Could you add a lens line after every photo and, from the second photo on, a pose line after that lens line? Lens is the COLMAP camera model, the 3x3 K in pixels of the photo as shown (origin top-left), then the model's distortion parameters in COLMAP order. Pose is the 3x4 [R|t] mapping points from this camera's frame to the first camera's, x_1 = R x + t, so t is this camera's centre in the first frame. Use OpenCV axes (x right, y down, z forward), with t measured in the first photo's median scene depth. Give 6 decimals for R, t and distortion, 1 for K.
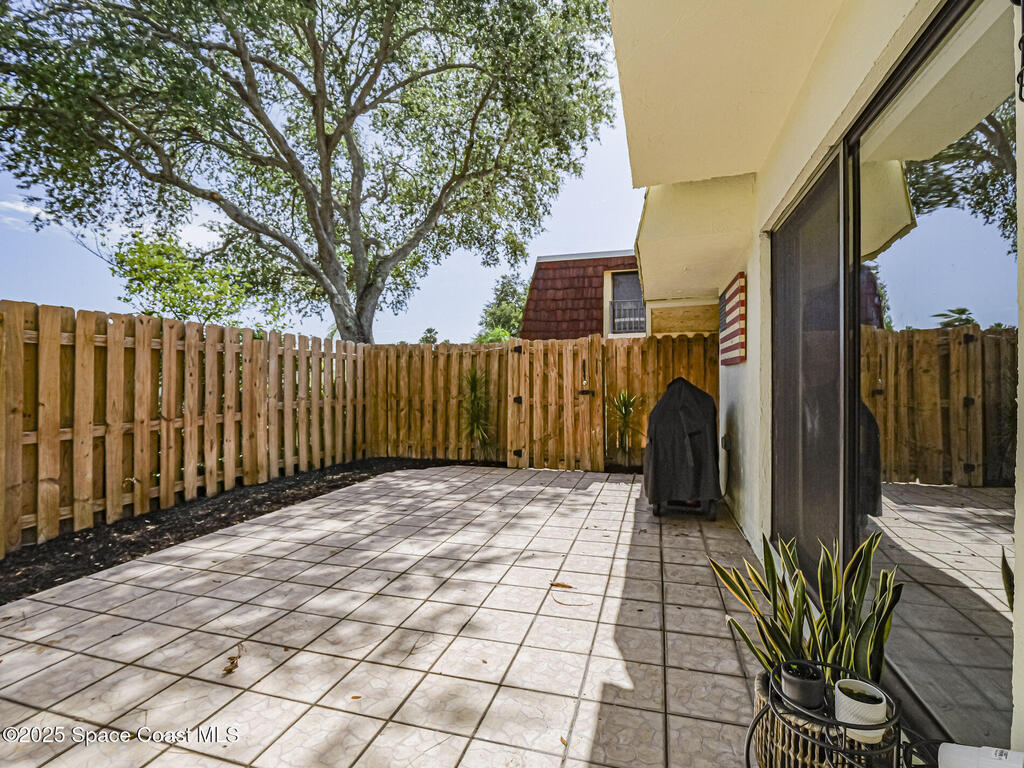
lens RADIAL K [[497.7, 0, 513.6], [0, 497.7, 387.7], [0, 0, 1]] dist [-0.012894, -0.000471]
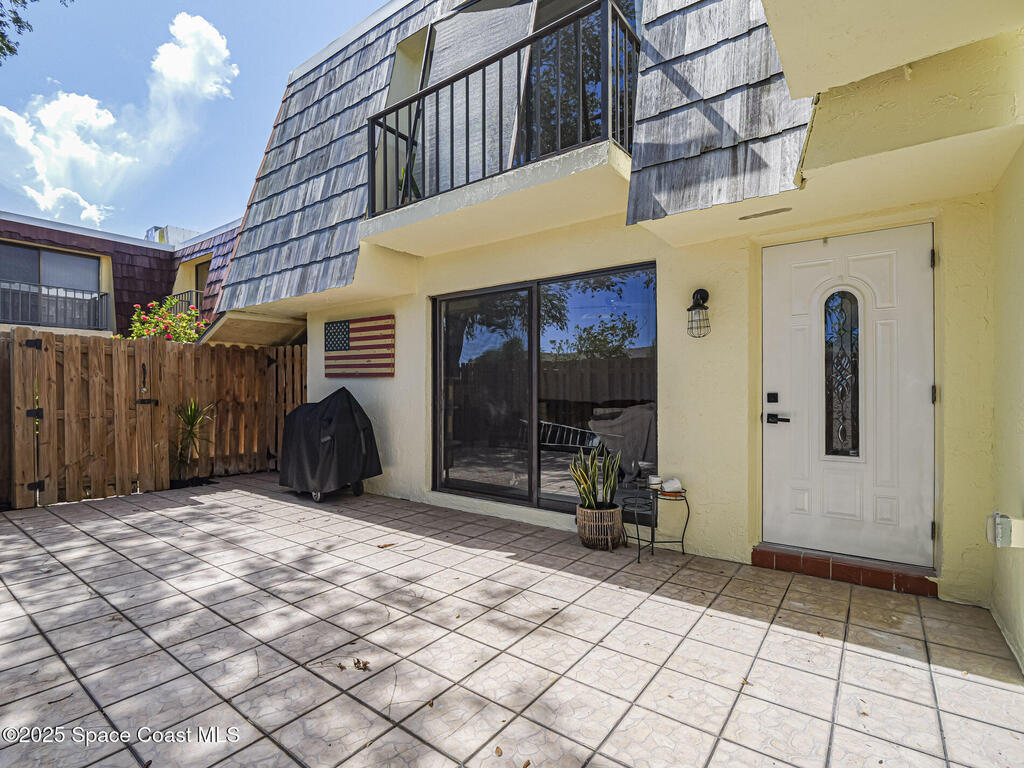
lens RADIAL K [[497.7, 0, 503.7], [0, 497.7, 385.9], [0, 0, 1]] dist [-0.012894, -0.000471]
pose [[0.367298, 0.016655, 0.929954, -0.789084], [0.004392, 0.999797, -0.019641, 0.003324], [-0.930093, 0.011298, 0.367150, 0.187703]]
